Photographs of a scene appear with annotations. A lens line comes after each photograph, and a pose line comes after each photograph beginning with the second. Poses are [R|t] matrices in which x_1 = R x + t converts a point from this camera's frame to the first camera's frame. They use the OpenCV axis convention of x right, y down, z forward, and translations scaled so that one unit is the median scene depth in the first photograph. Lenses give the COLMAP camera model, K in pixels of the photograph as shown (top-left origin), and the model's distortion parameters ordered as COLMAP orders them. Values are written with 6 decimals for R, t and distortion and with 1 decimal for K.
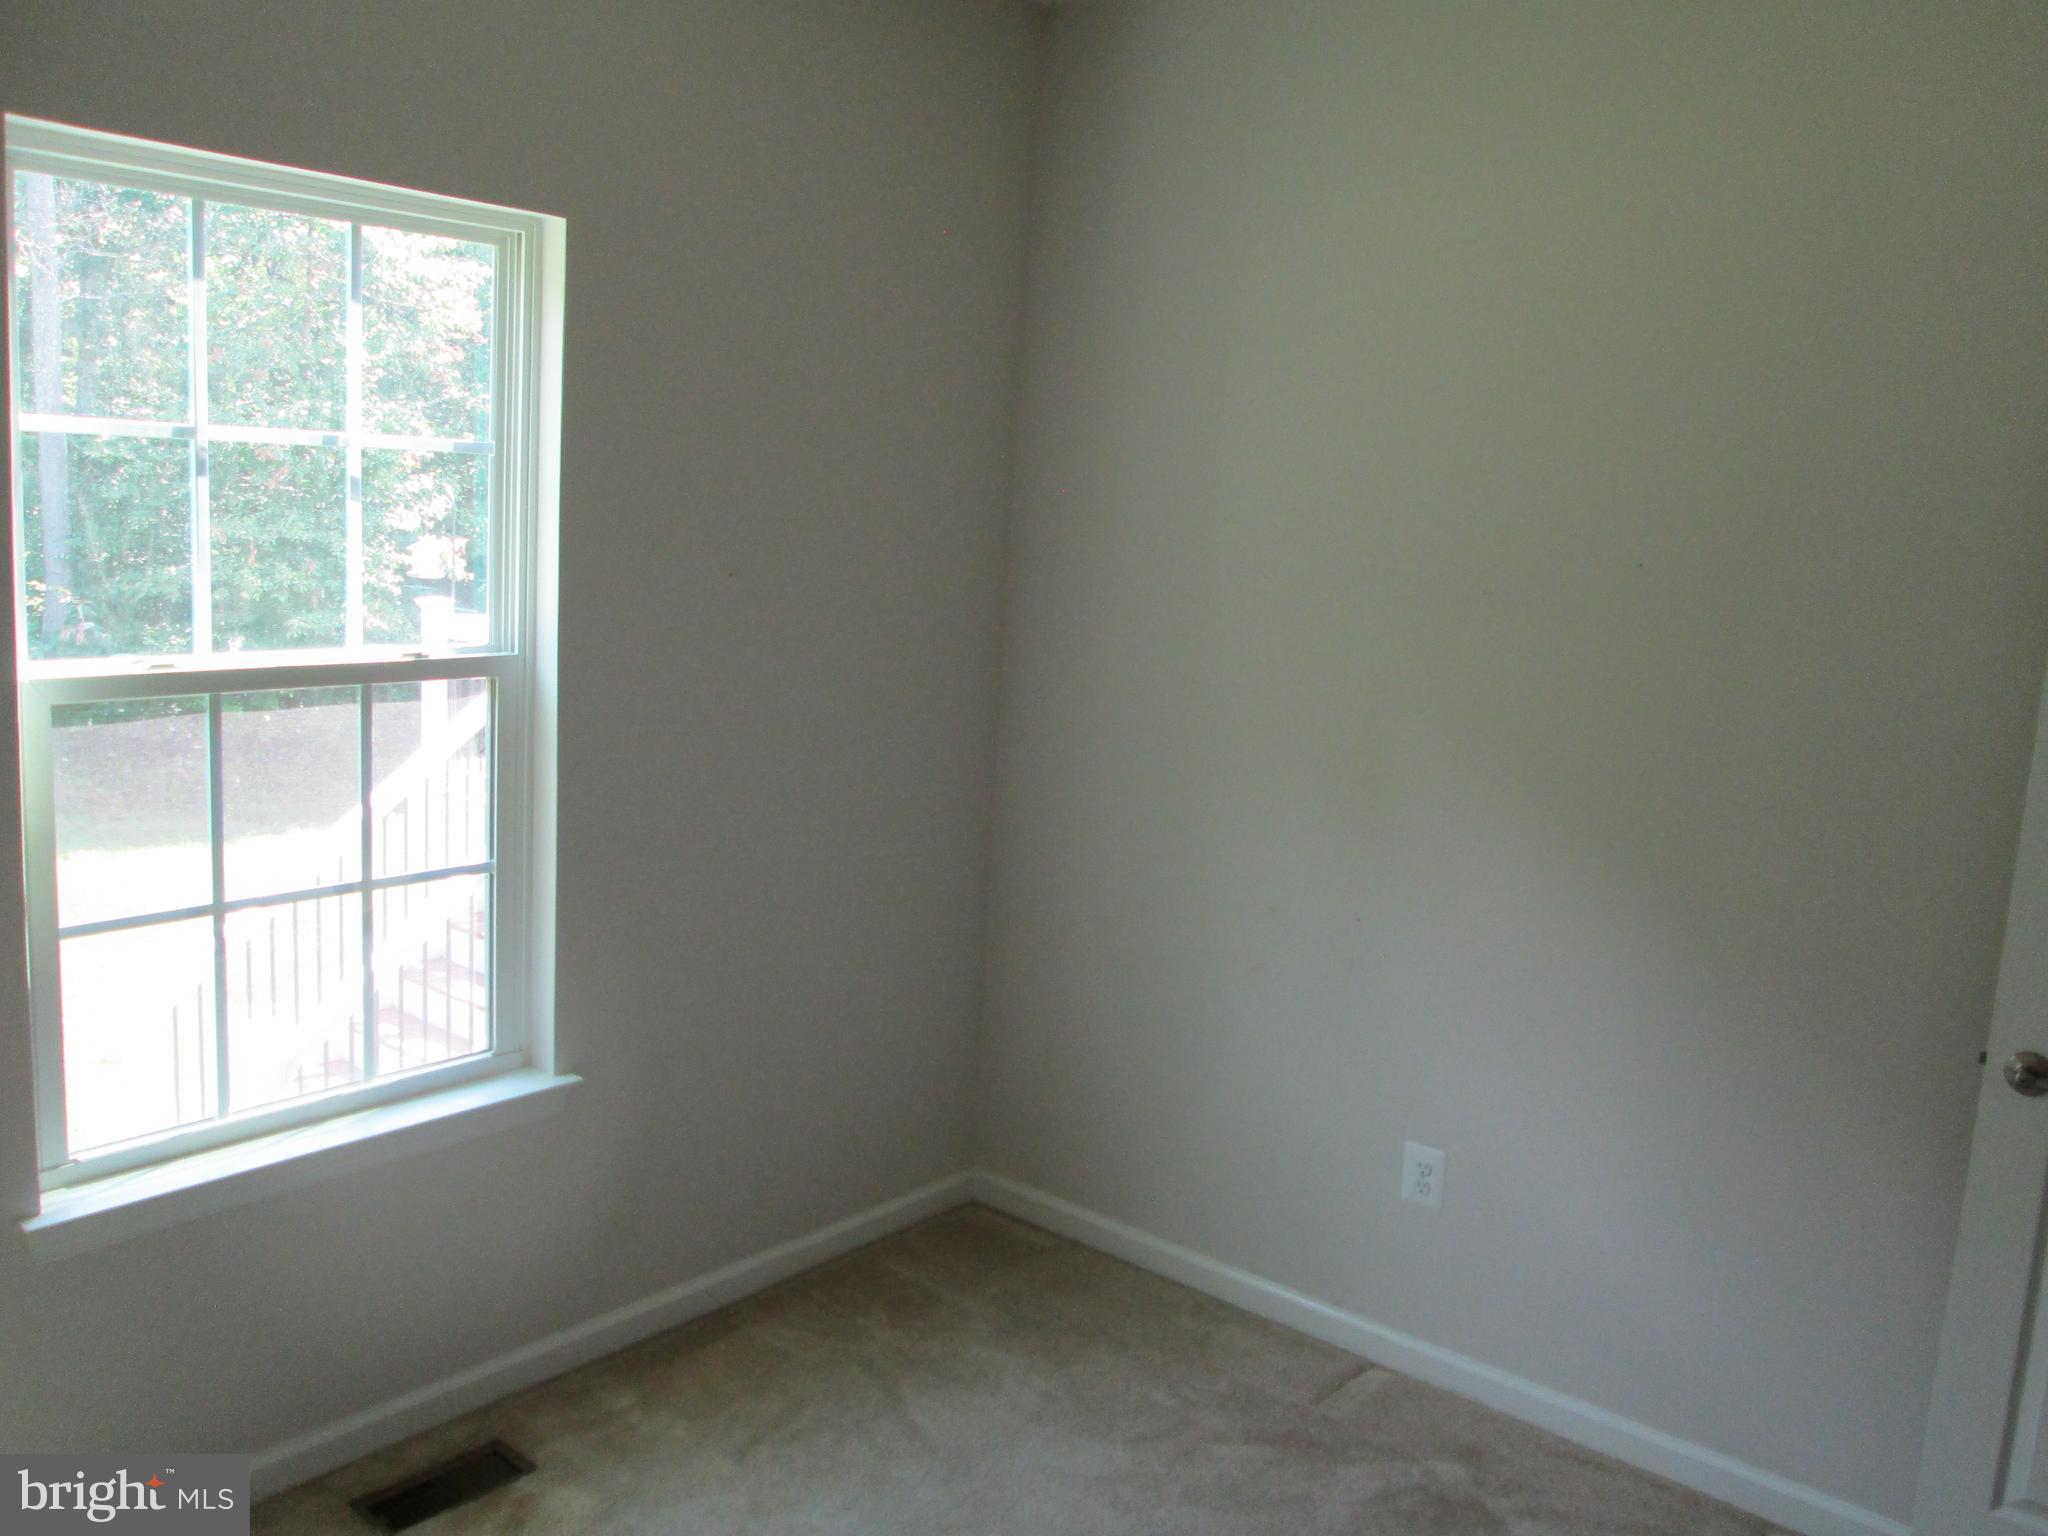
lens RADIAL K [[1680.7, 0, 1024.0], [0, 1680.7, 768.0], [0, 0, 1]] dist [-0.030579, 0.008167]
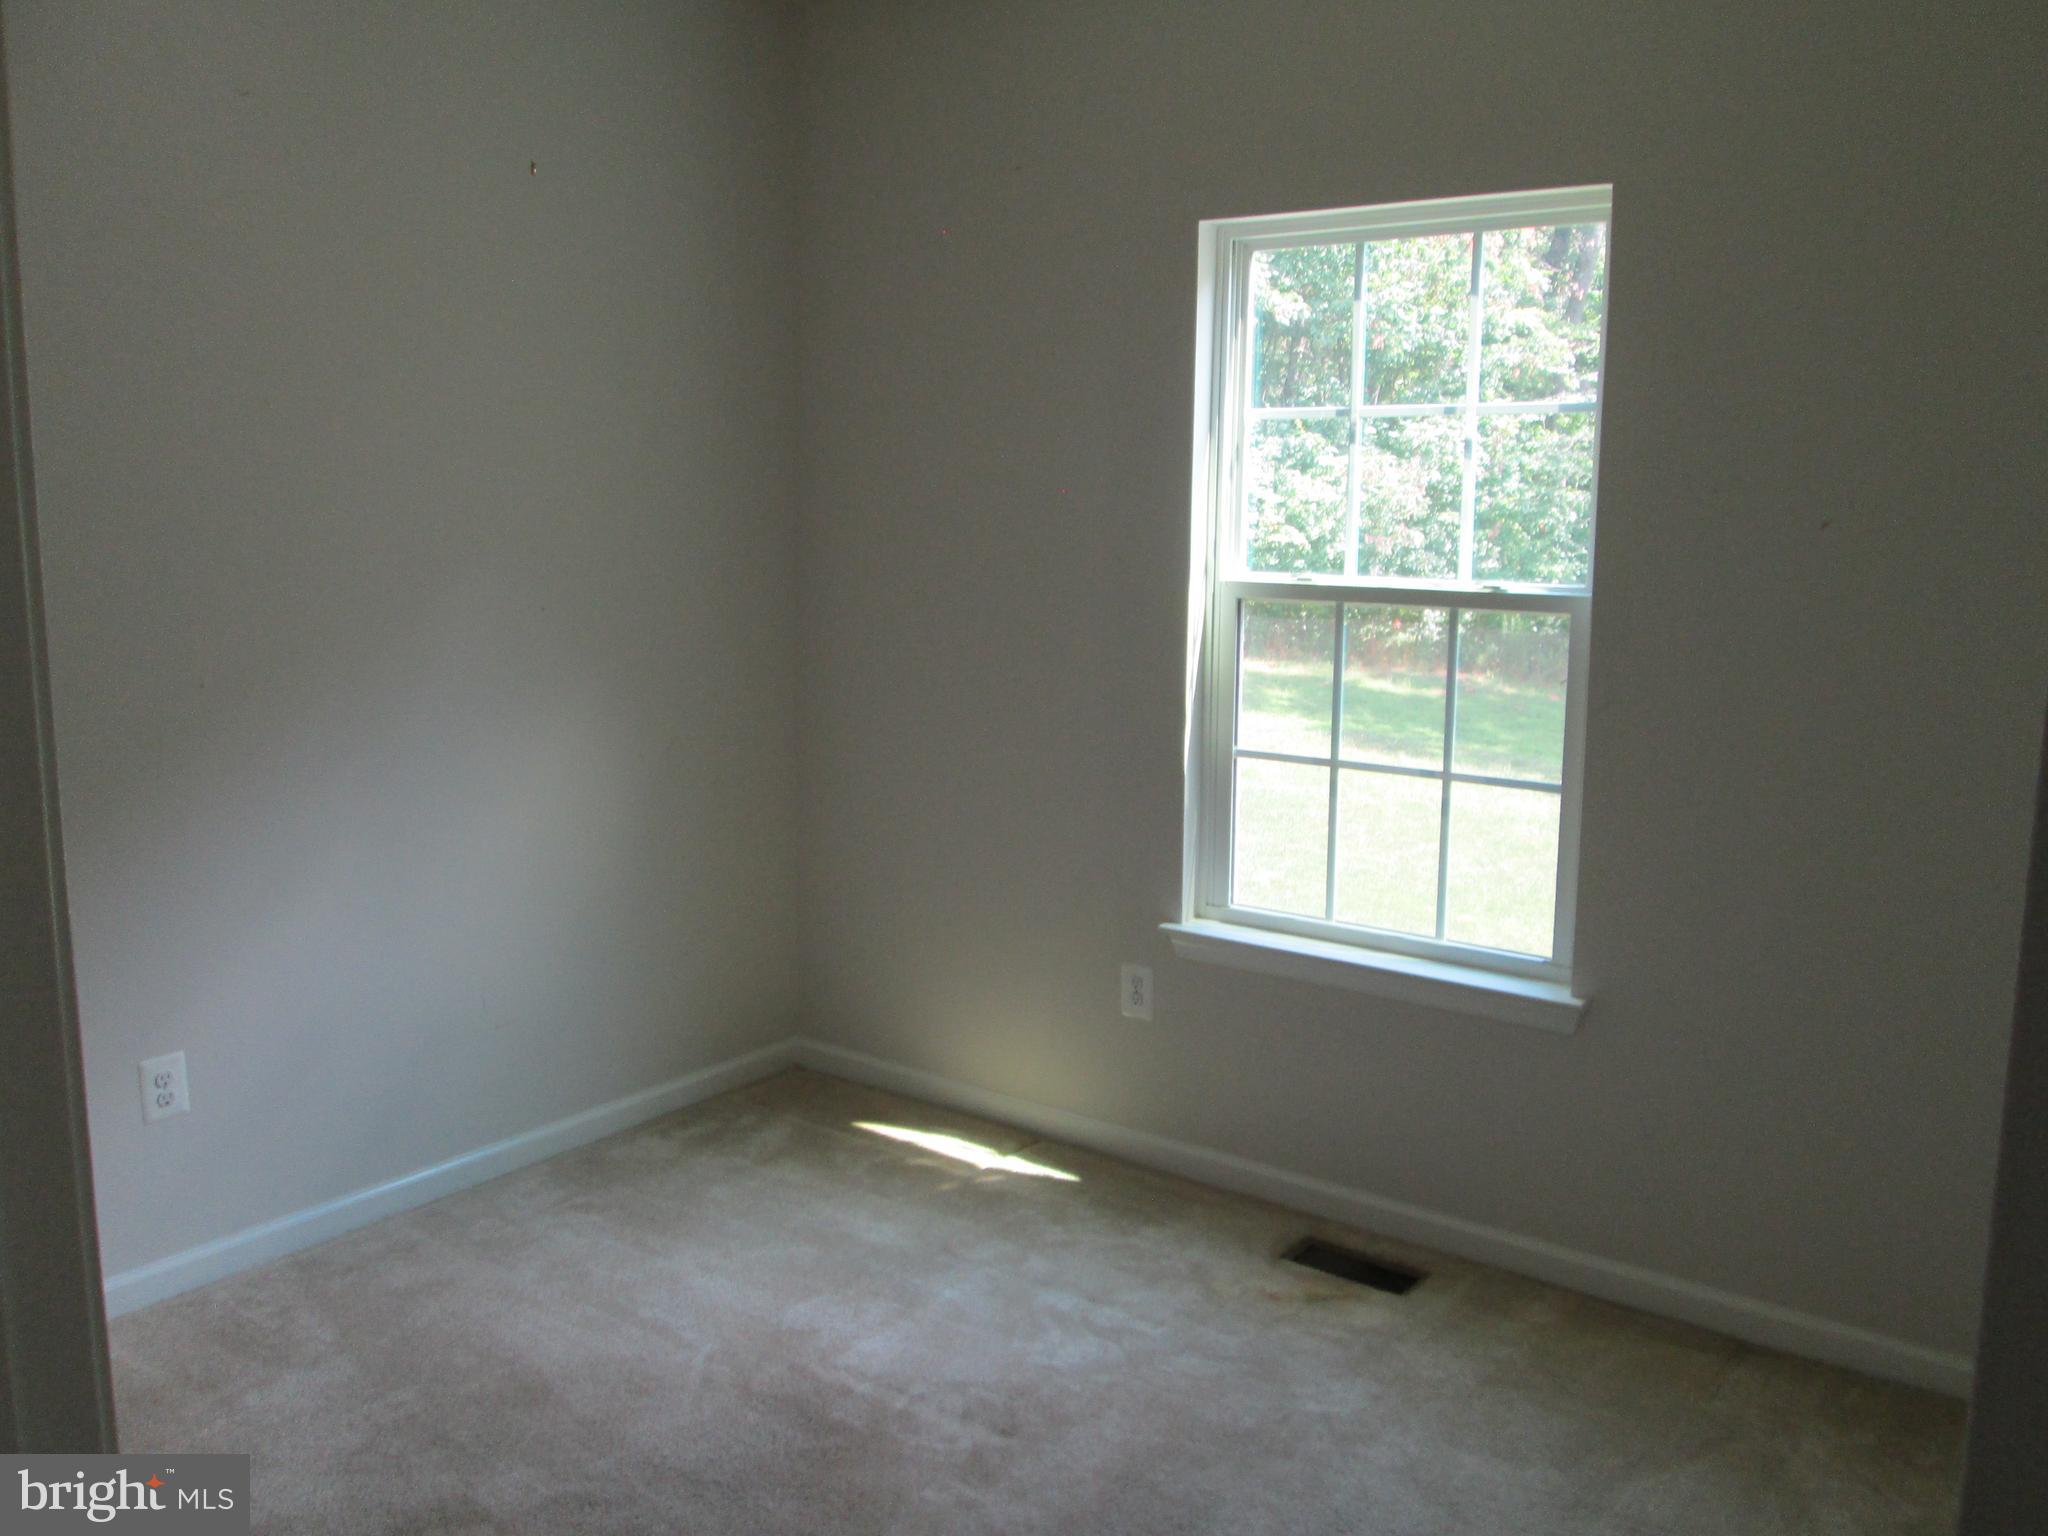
lens RADIAL K [[1726.7, 0, 970.0], [0, 1726.7, 764.3], [0, 0, 1]] dist [-0.037078, -0.002676]
pose [[0.019618, 0.112590, -0.993448, 0.865394], [-0.161821, 0.980896, 0.107972, -0.017656], [0.986625, 0.158642, 0.037463, 0.629771]]
